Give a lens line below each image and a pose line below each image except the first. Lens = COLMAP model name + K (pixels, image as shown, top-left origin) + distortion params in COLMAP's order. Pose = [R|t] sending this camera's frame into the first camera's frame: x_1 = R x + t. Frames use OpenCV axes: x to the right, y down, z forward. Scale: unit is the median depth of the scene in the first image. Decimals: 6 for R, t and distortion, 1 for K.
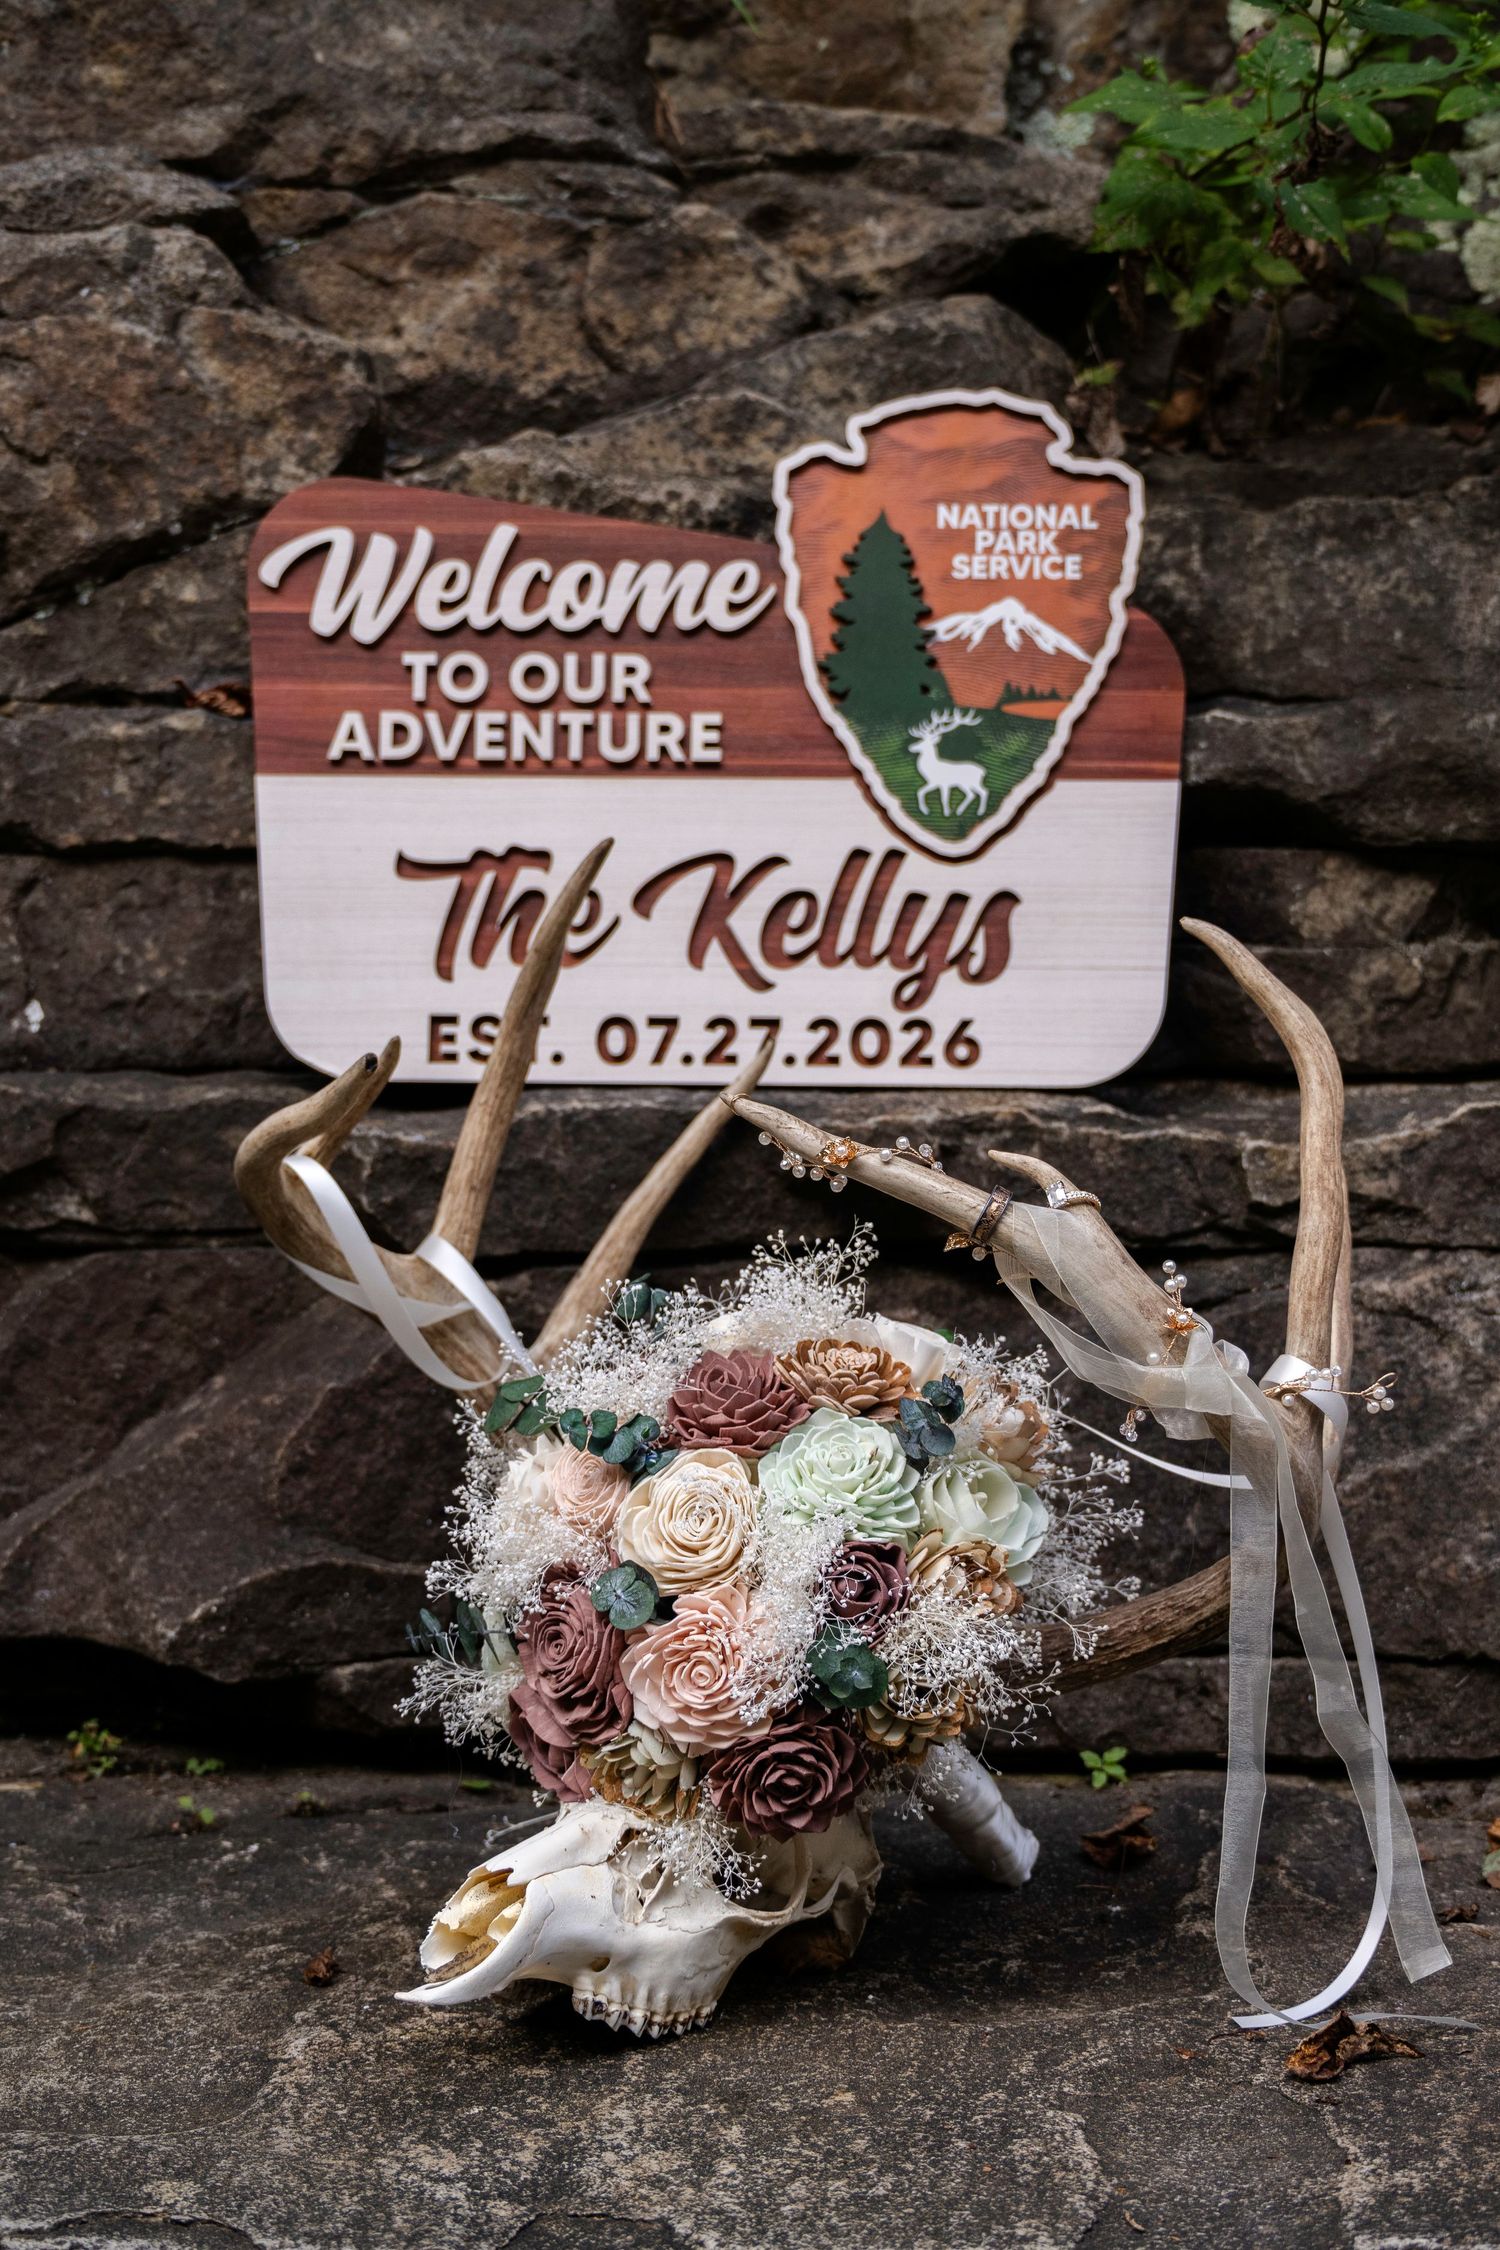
lens RADIAL K [[3987.4, 0, 750.0], [0, 3987.4, 1125.0], [0, 0, 1]] dist [-0.010486, -0.125345]
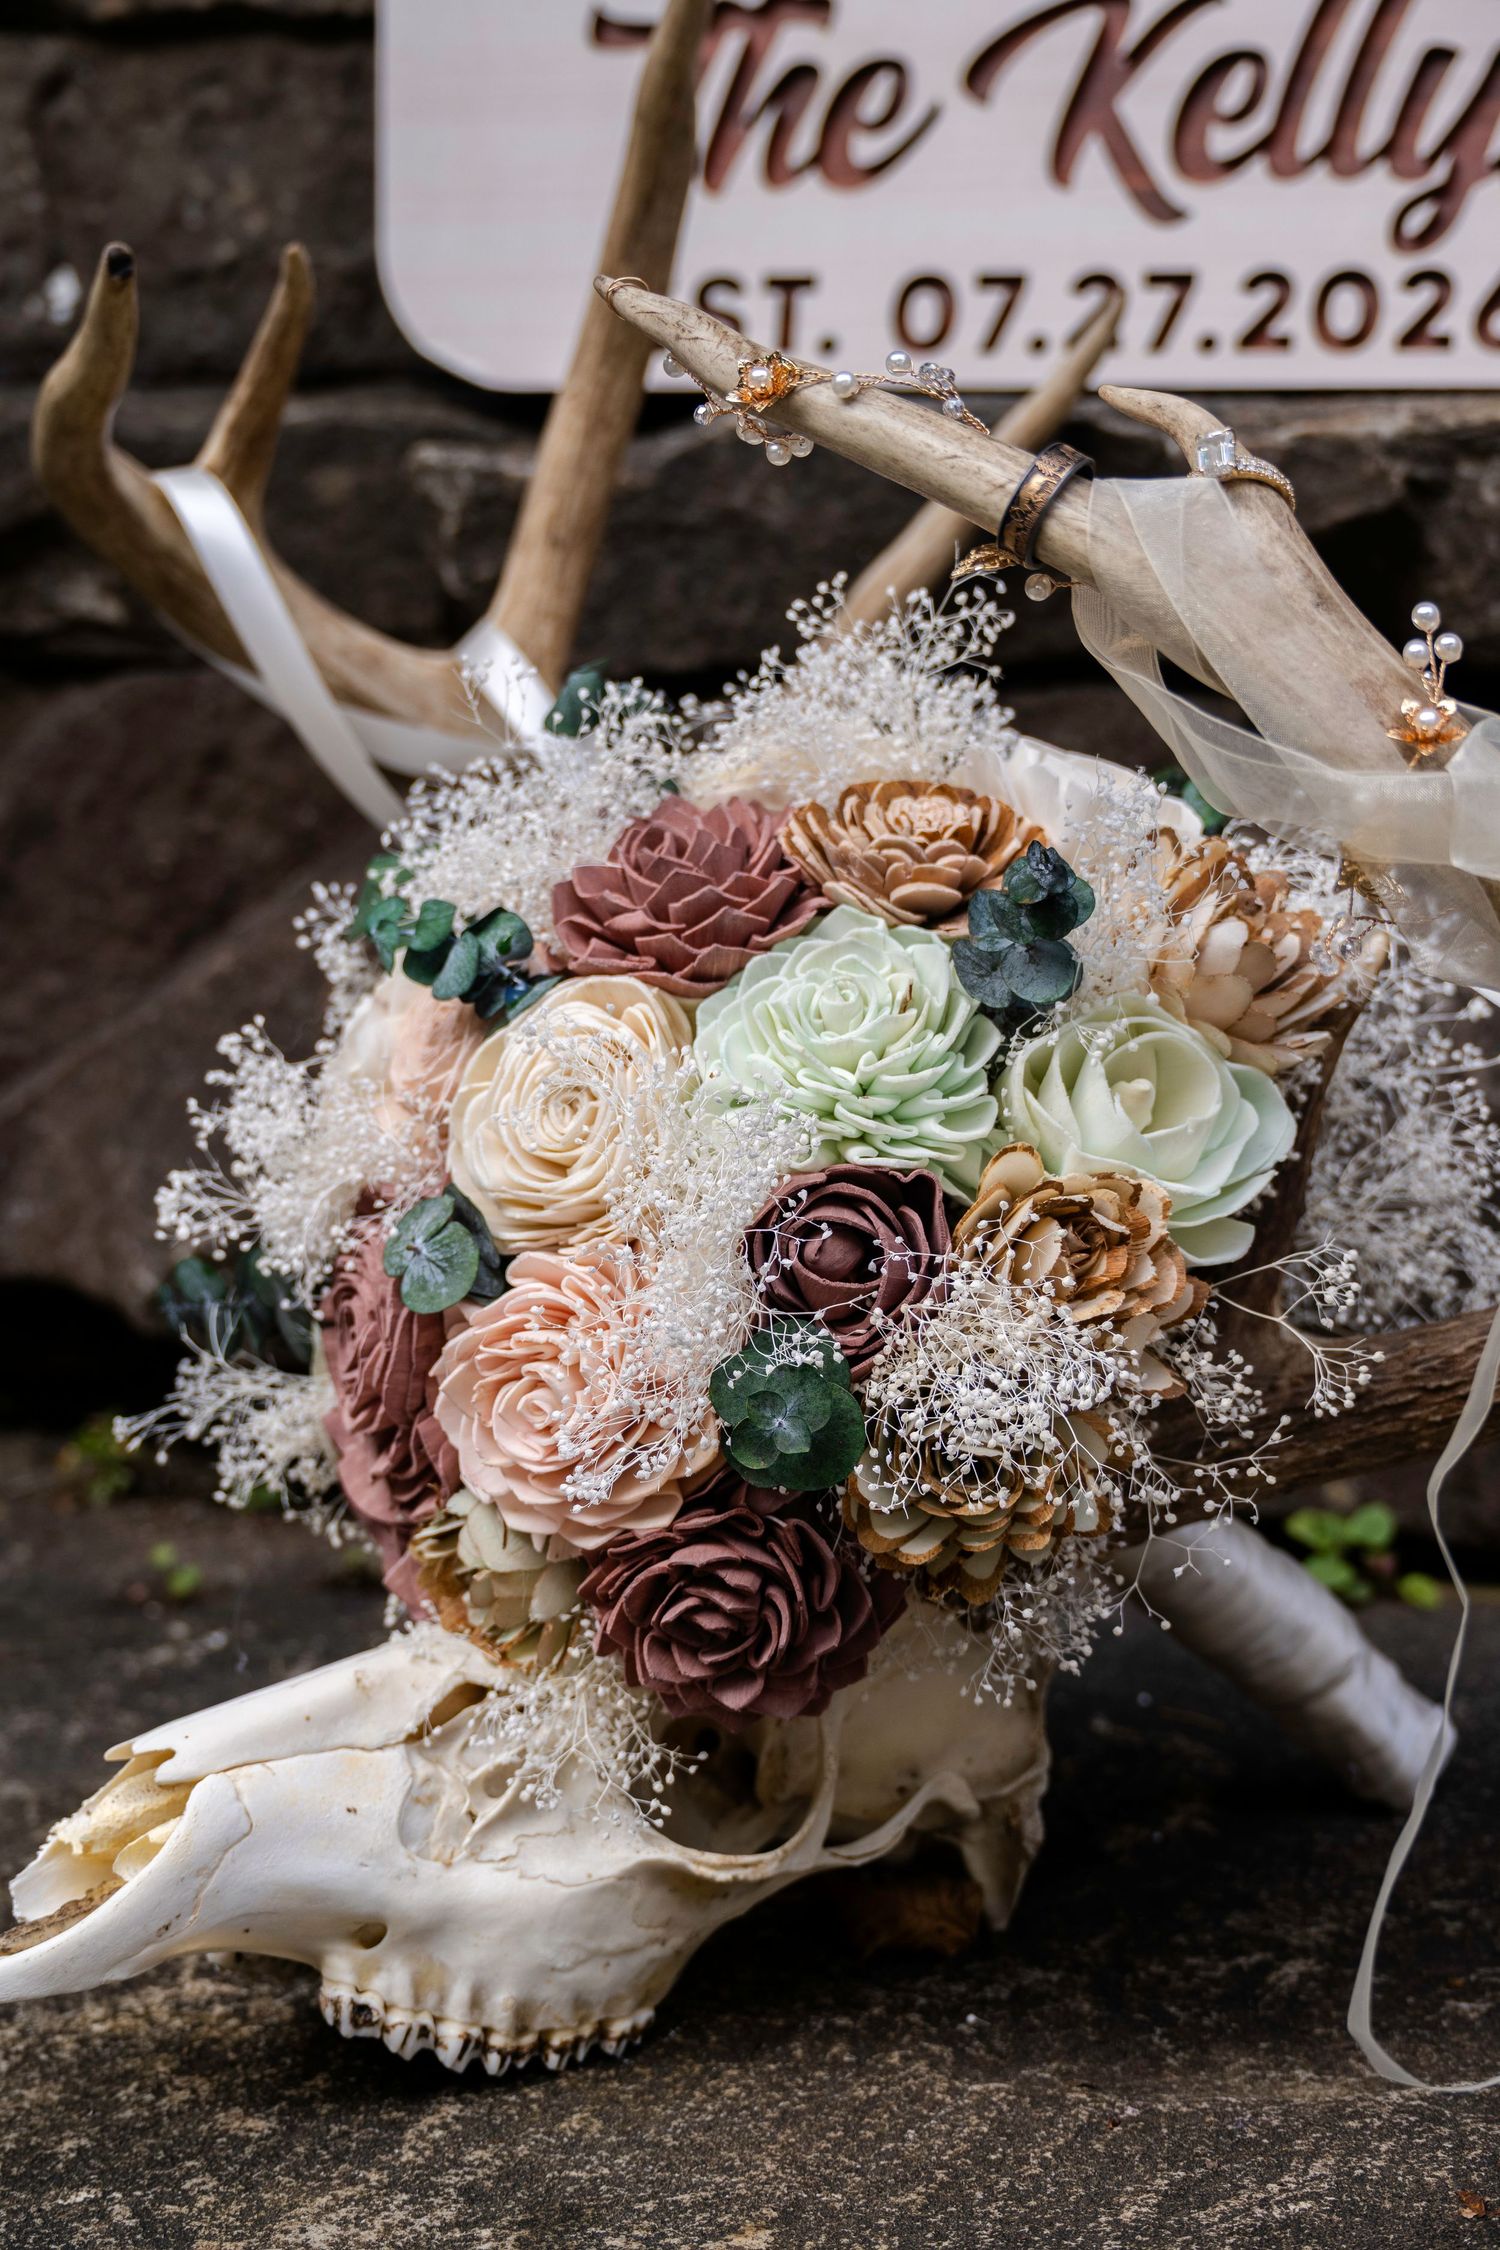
lens RADIAL K [[4684.5, 0, 752.4], [0, 4684.5, 1081.1], [0, 0, 1]] dist [0.006446, -0.032638]
pose [[0.960632, 0.034008, -0.275734, 0.176660], [-0.010476, 0.996208, 0.086373, 0.041483], [0.277626, -0.080084, 0.957345, 0.415678]]
